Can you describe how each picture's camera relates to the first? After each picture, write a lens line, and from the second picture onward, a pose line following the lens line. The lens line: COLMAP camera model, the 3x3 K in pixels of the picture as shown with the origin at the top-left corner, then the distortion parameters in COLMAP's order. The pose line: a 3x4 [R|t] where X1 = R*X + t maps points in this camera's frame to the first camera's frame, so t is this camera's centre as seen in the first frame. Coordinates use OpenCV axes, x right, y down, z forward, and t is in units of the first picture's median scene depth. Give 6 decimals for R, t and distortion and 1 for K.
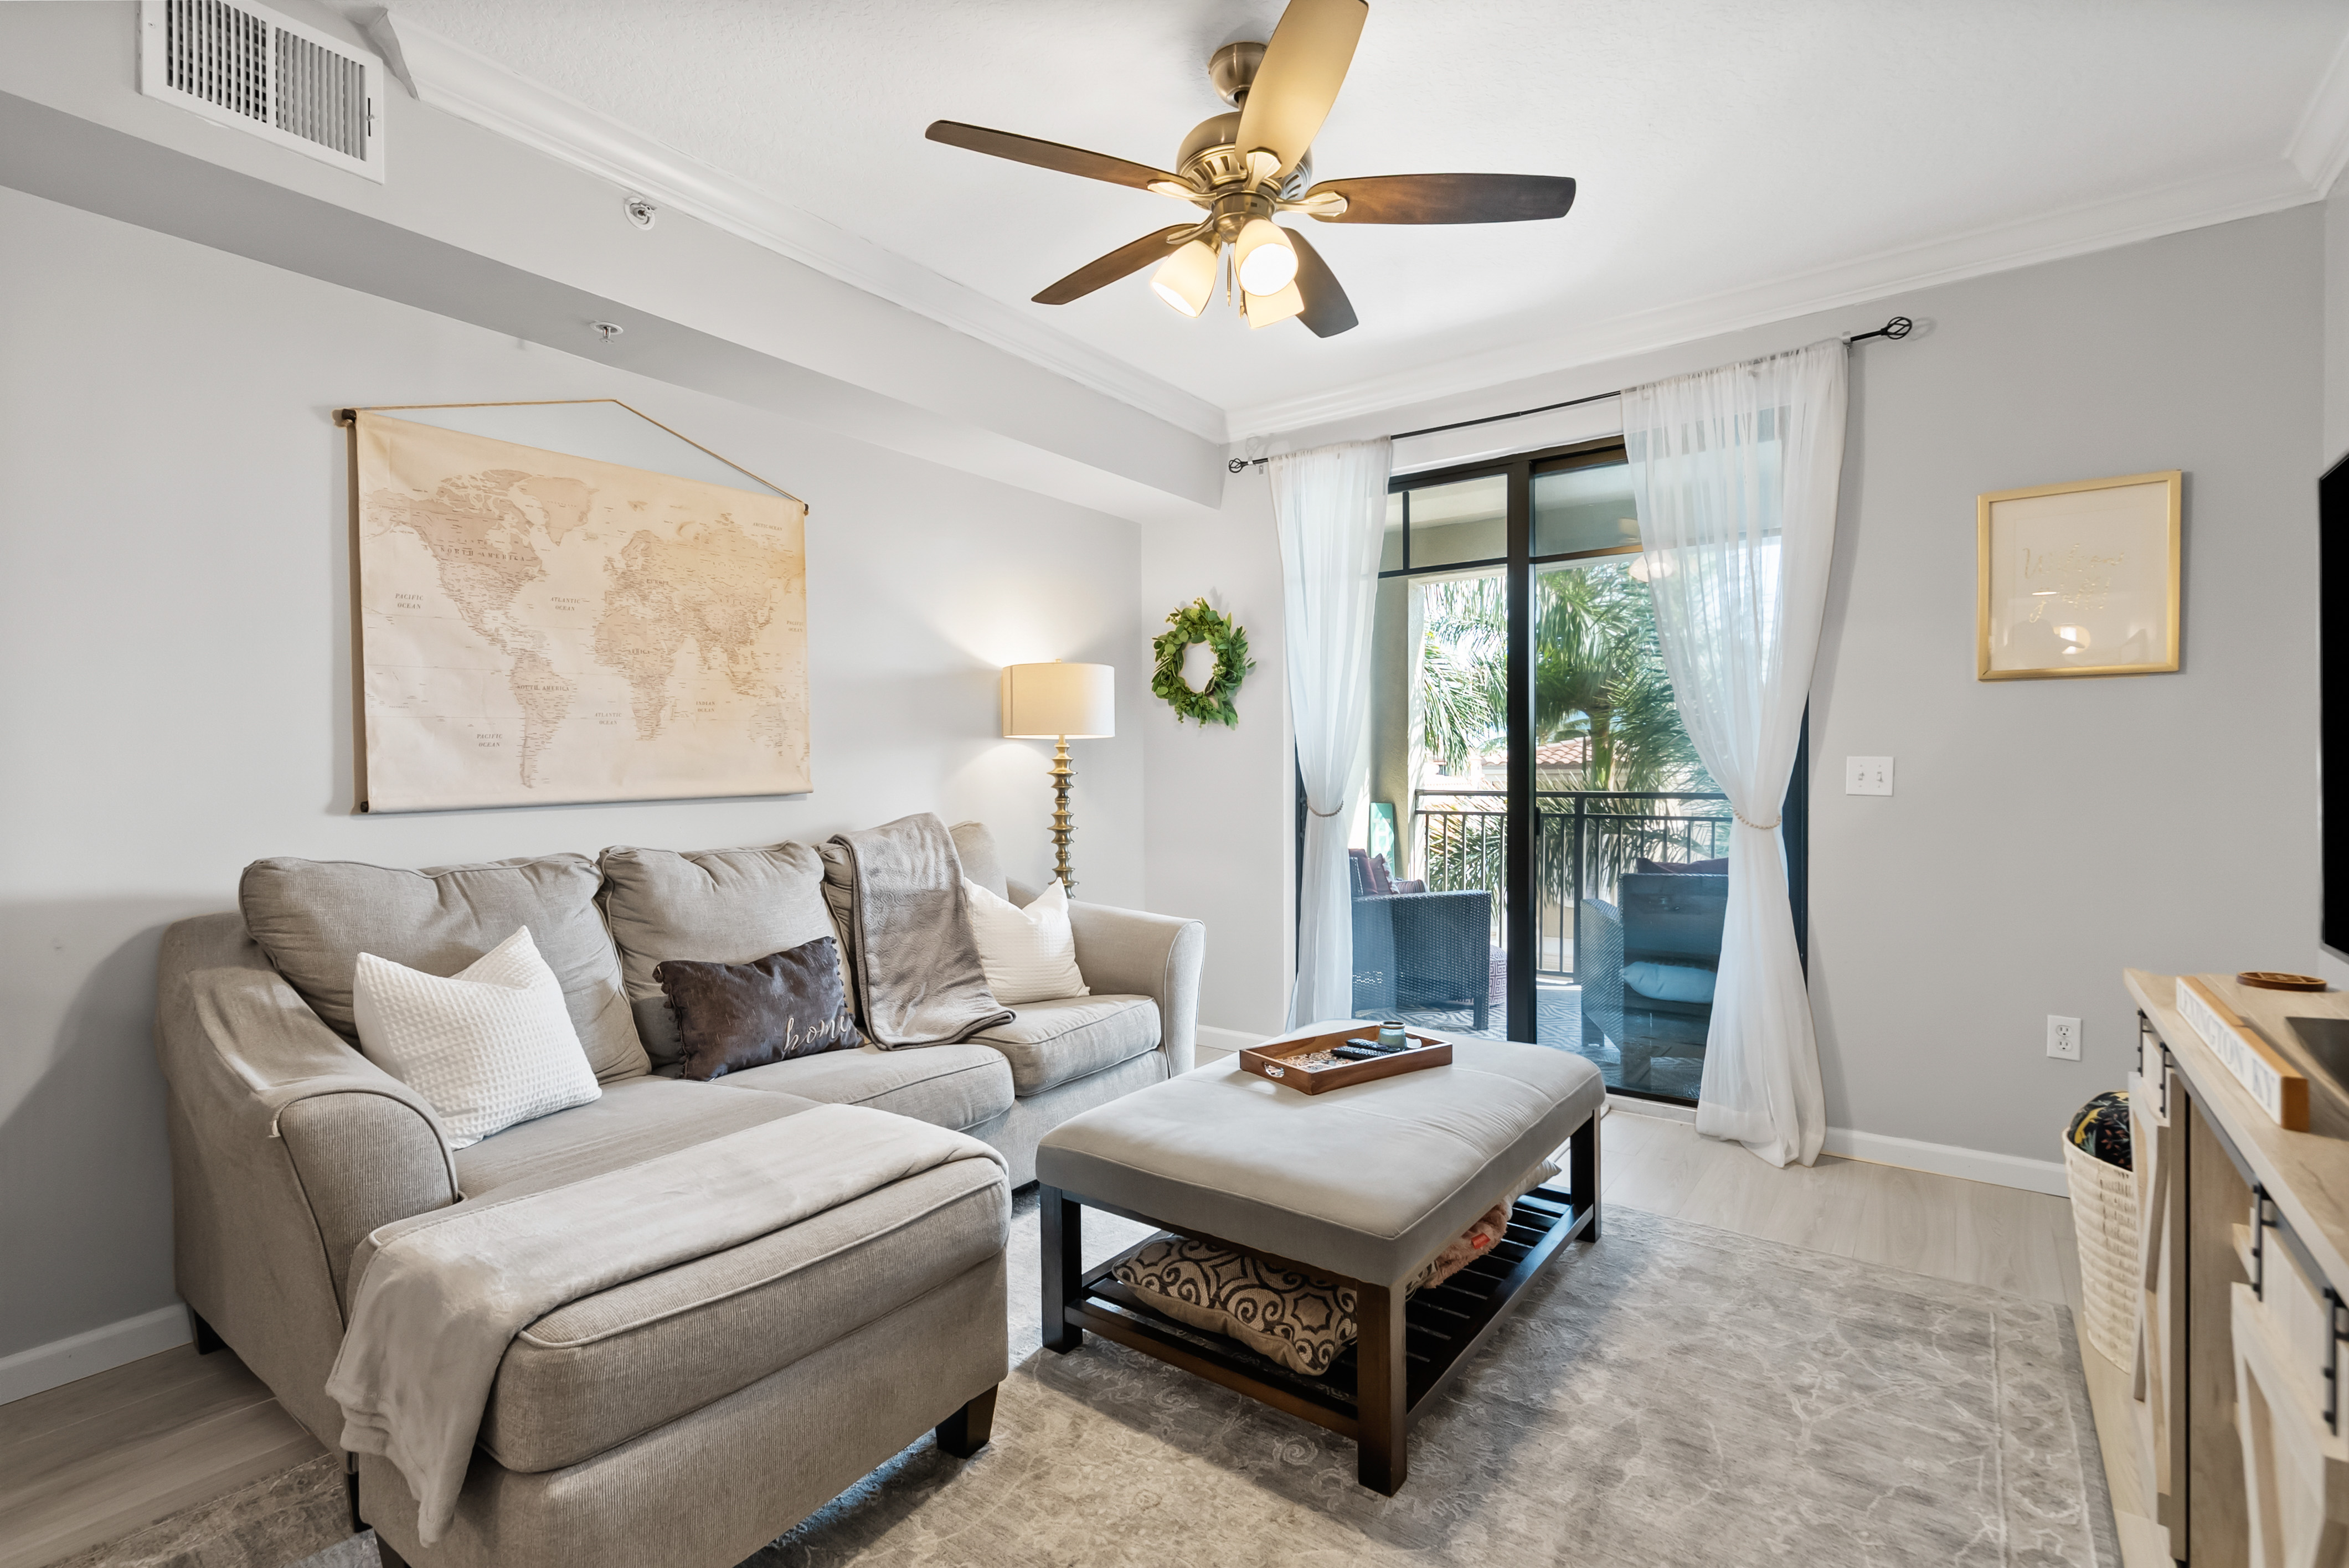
lens RADIAL K [[1073.3, 0, 1167.4], [0, 1073.3, 780.5], [0, 0, 1]] dist [-0.006299, 0.002315]
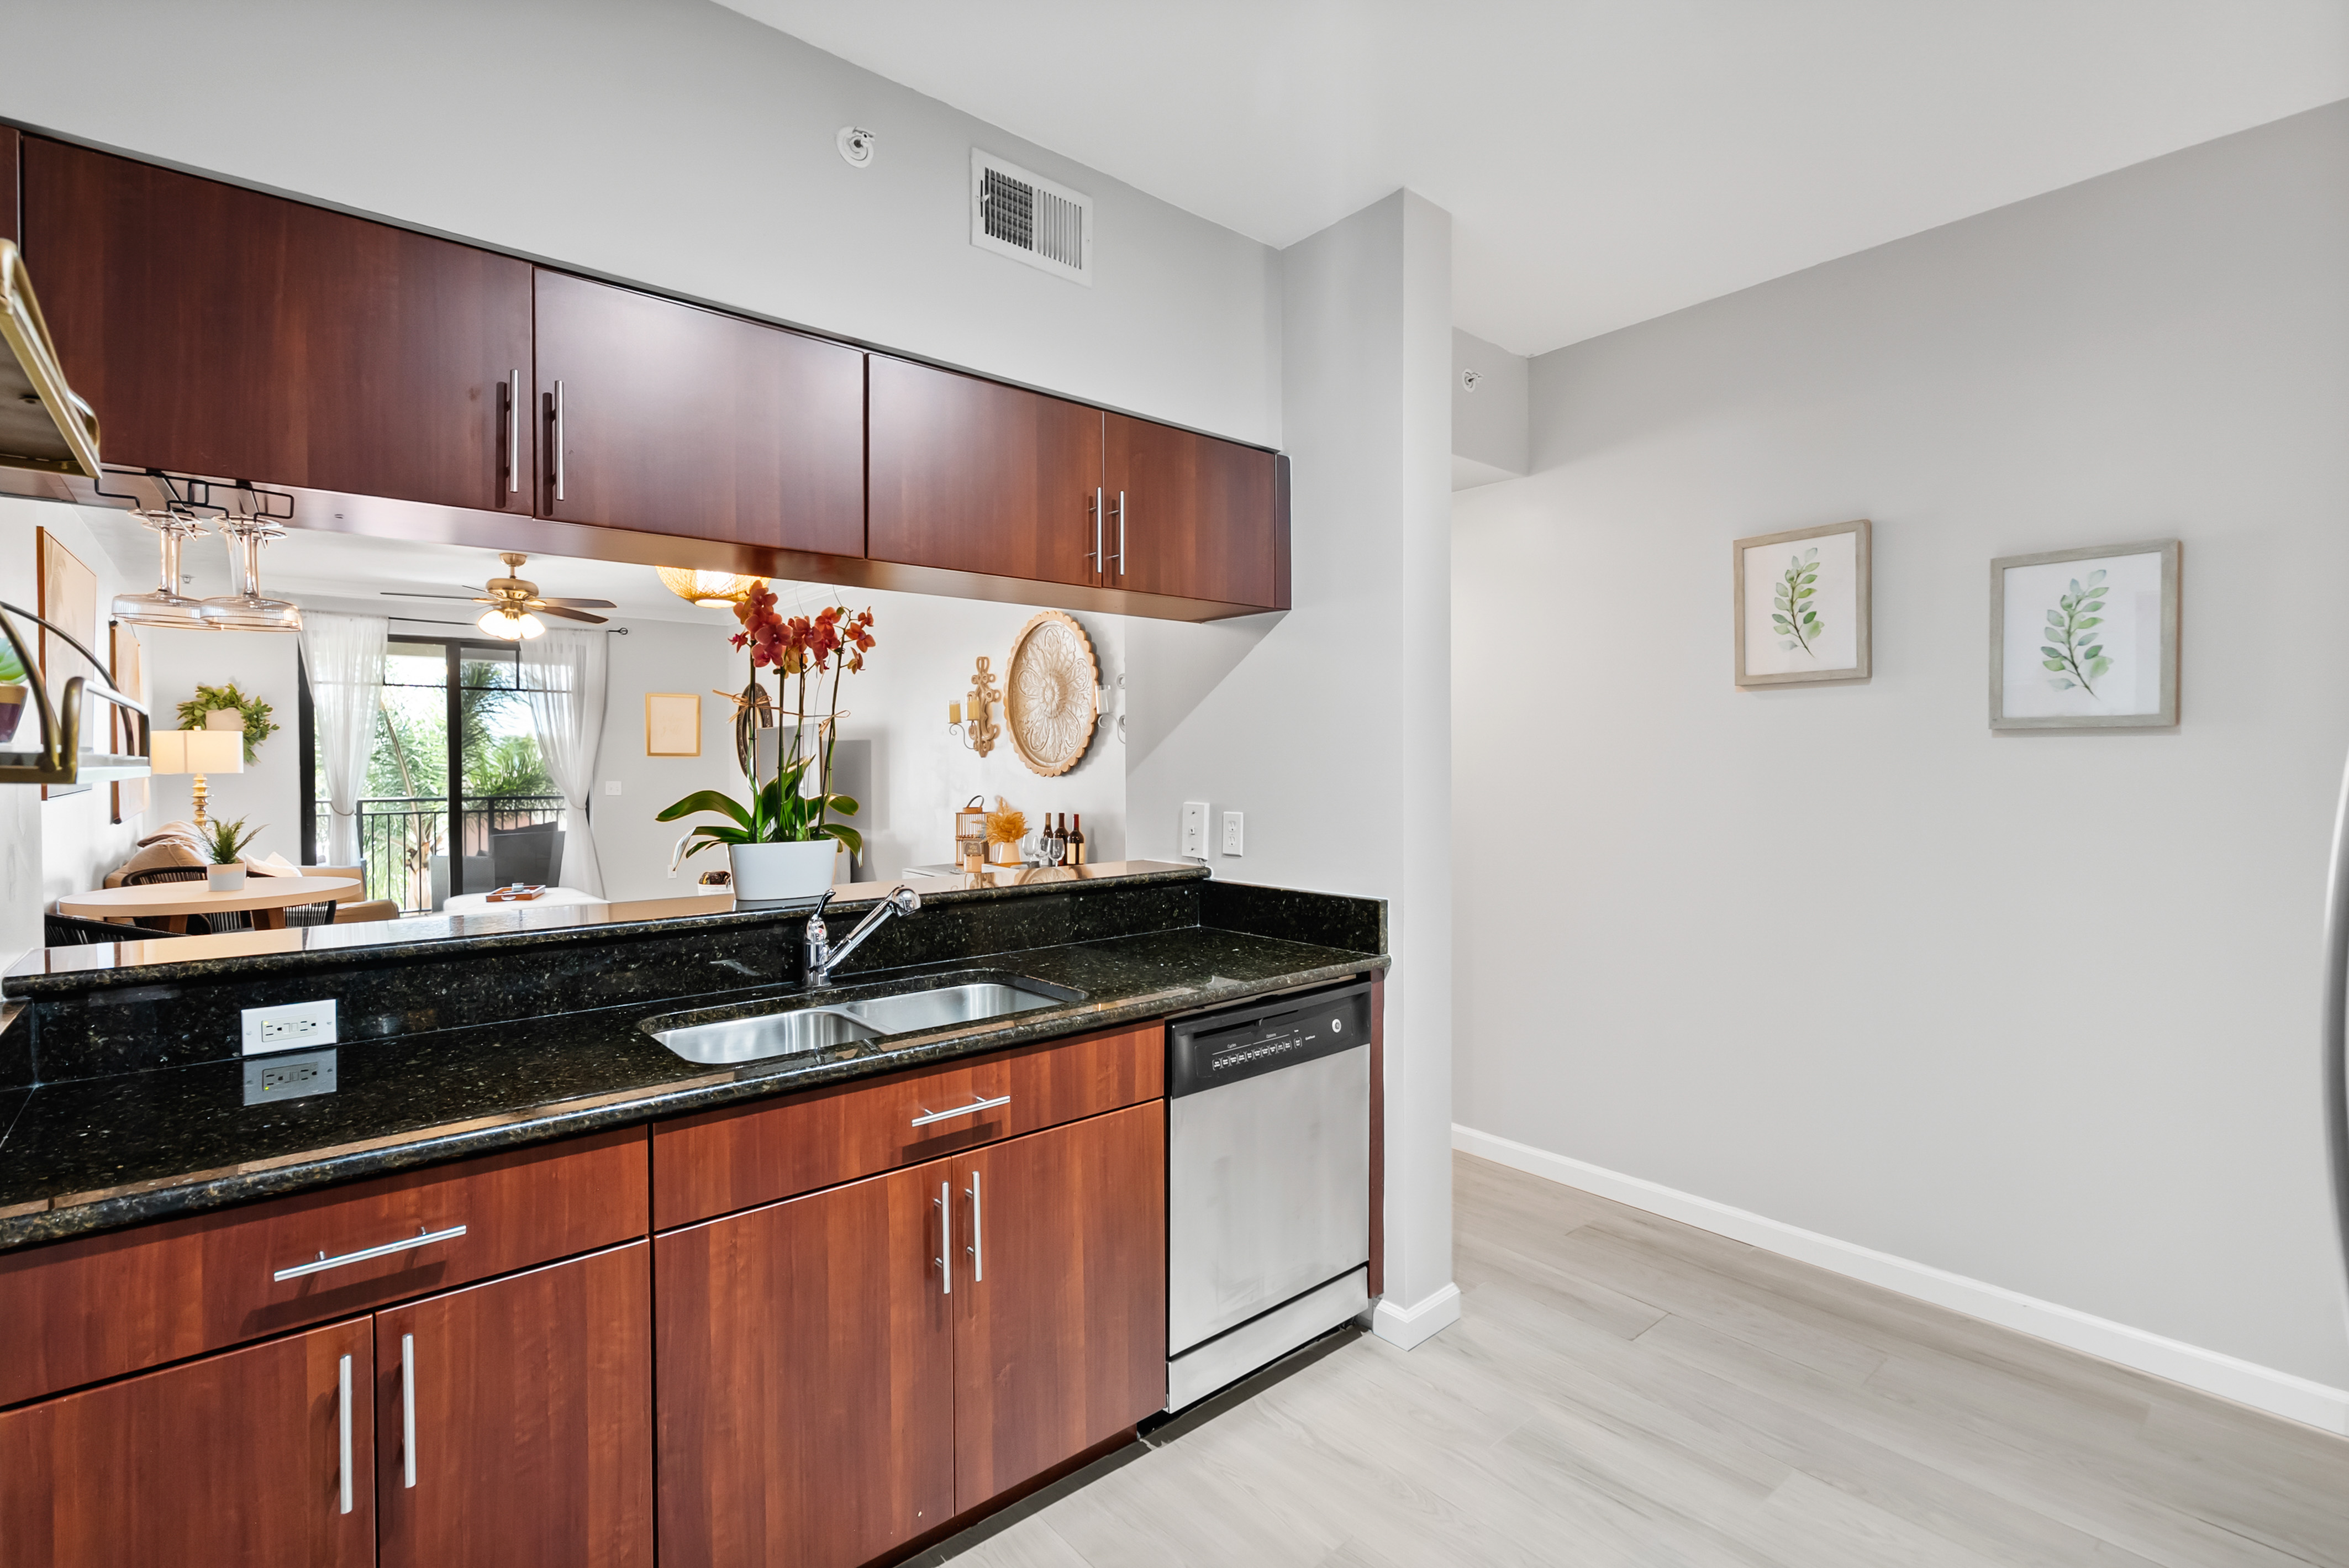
lens RADIAL K [[1073.5, 0, 1170.5], [0, 1073.5, 779.8], [0, 0, 1]] dist [-0.006299, 0.002315]
pose [[0.224361, -0.012100, 0.974431, -1.856750], [0.011961, 0.999882, 0.009662, -0.038899], [-0.974433, 0.009488, 0.224479, -1.104582]]
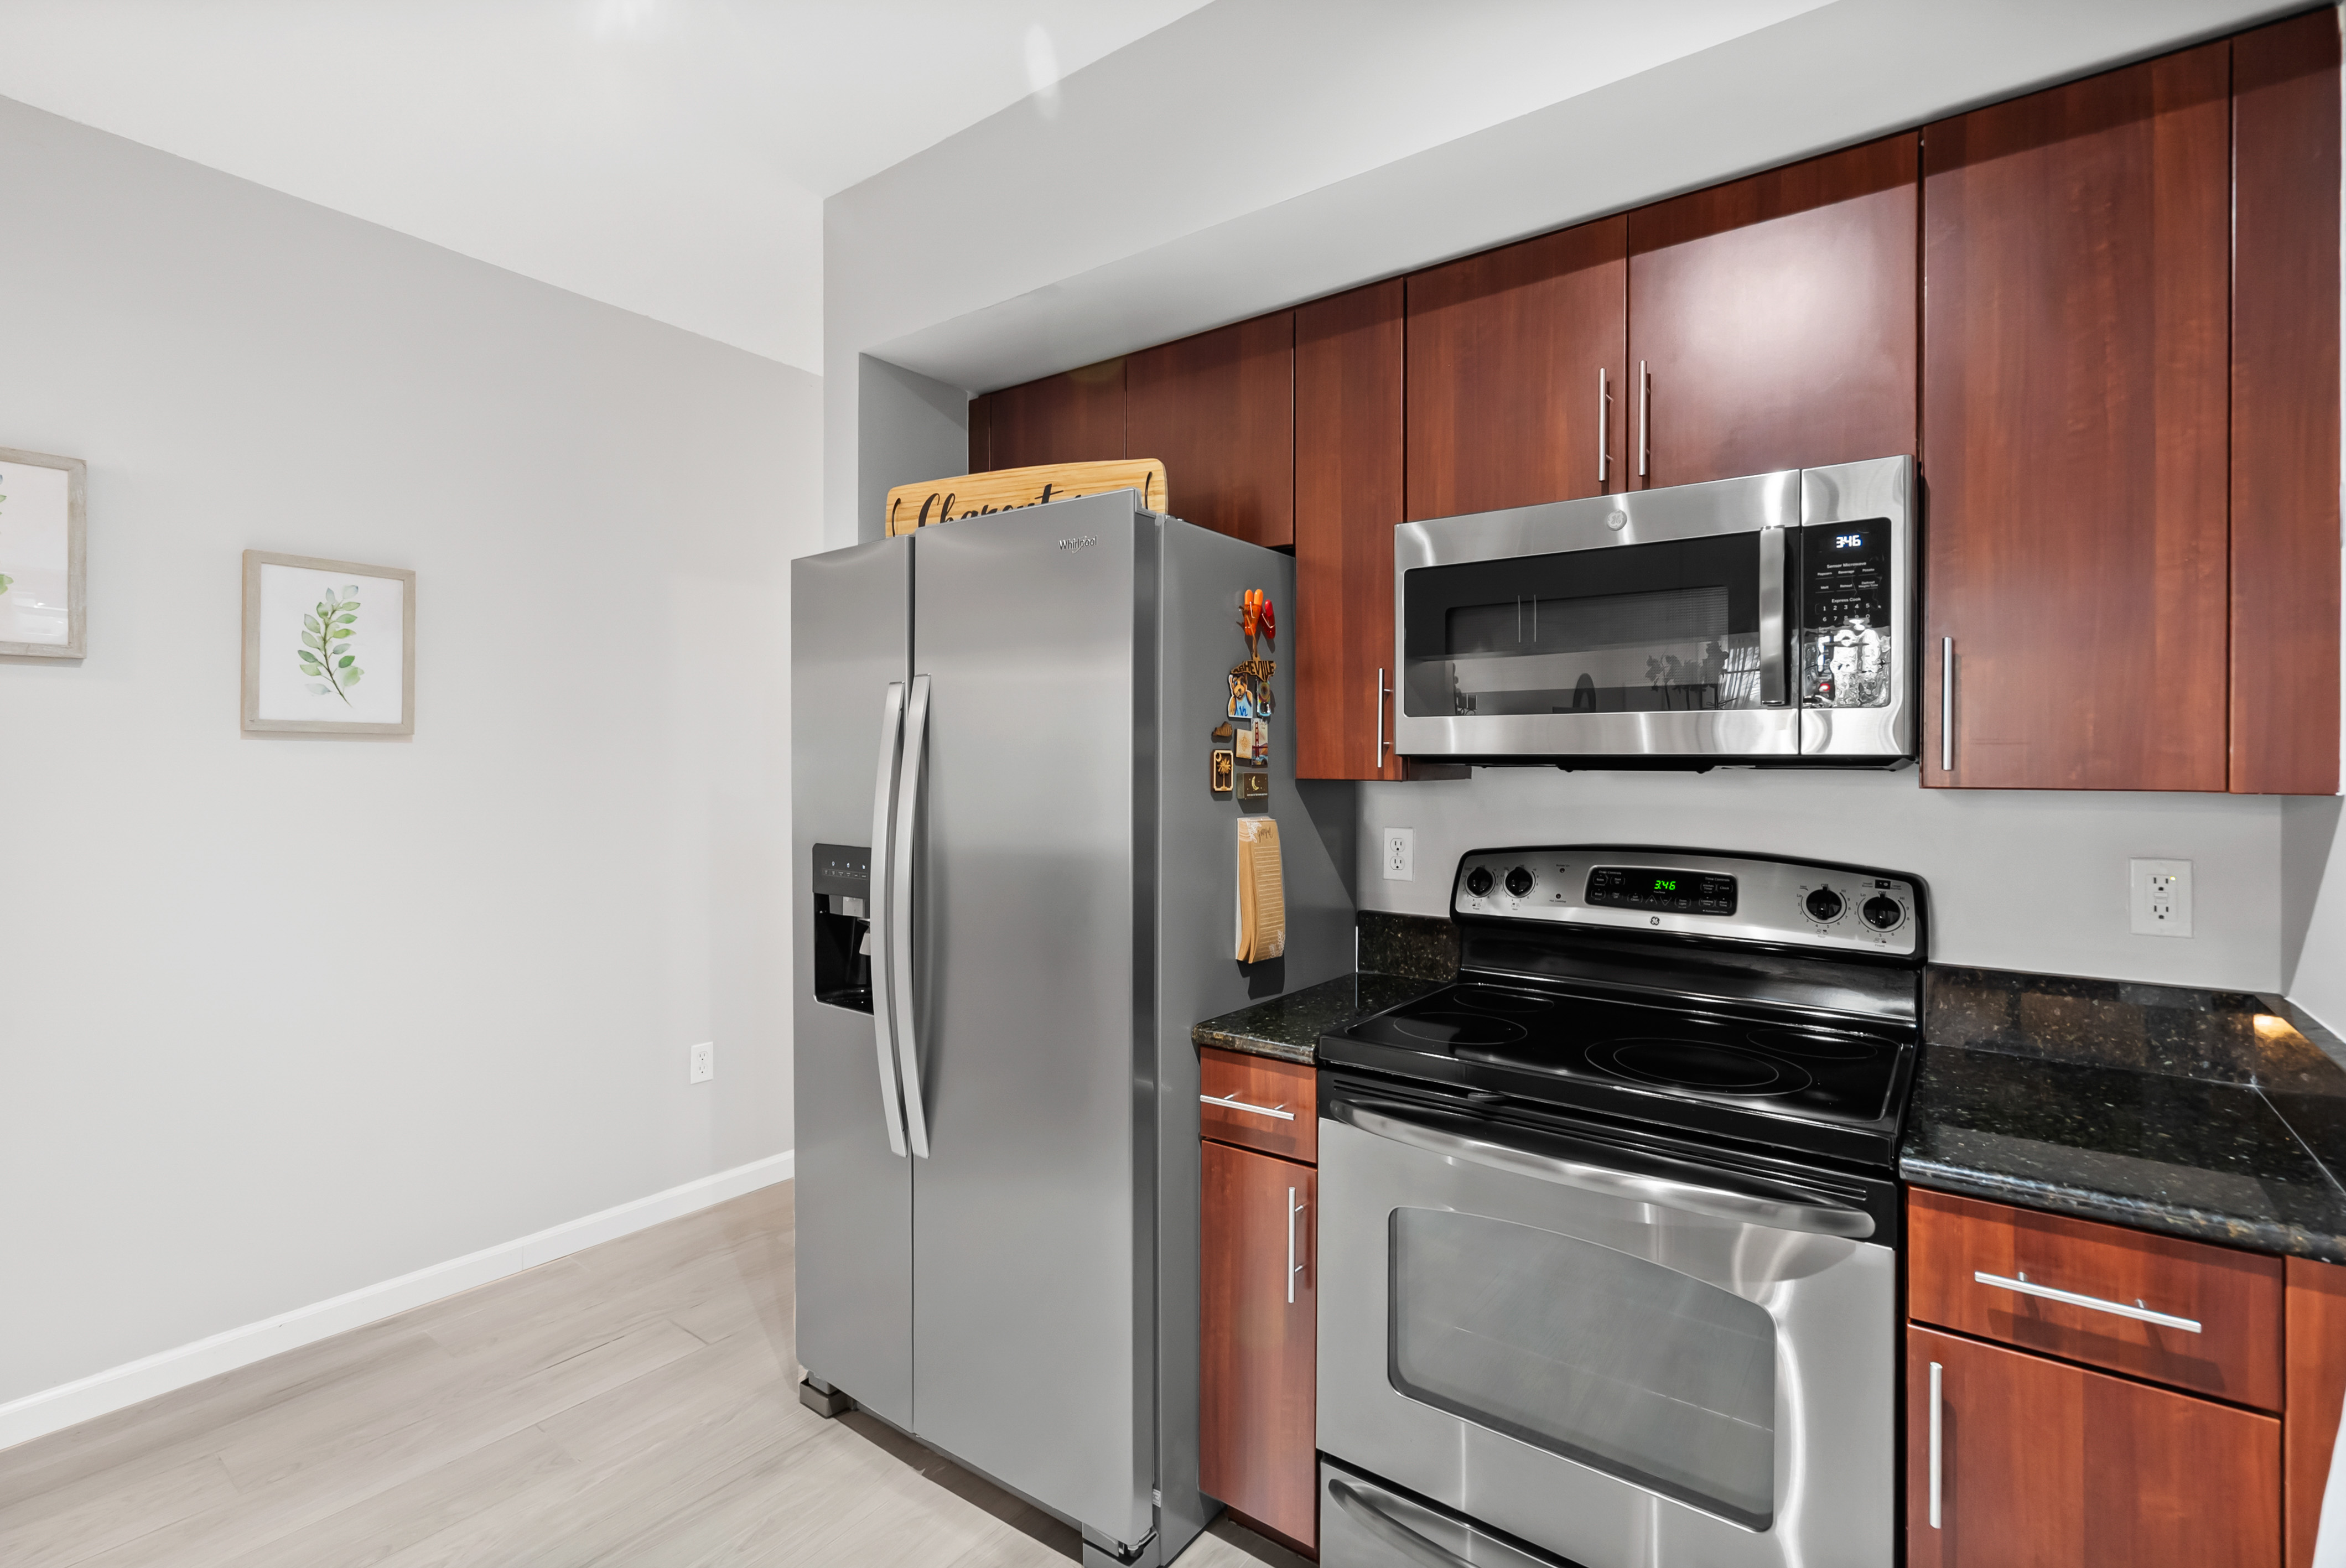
lens RADIAL K [[1072.0, 0, 1179.4], [0, 1072.0, 770.8], [0, 0, 1]] dist [-0.006299, 0.002315]
pose [[-0.999980, 0.002896, 0.005605, -1.576515], [0.002997, 0.999831, 0.018135, -0.045913], [-0.005552, 0.018152, -0.999820, -0.753257]]
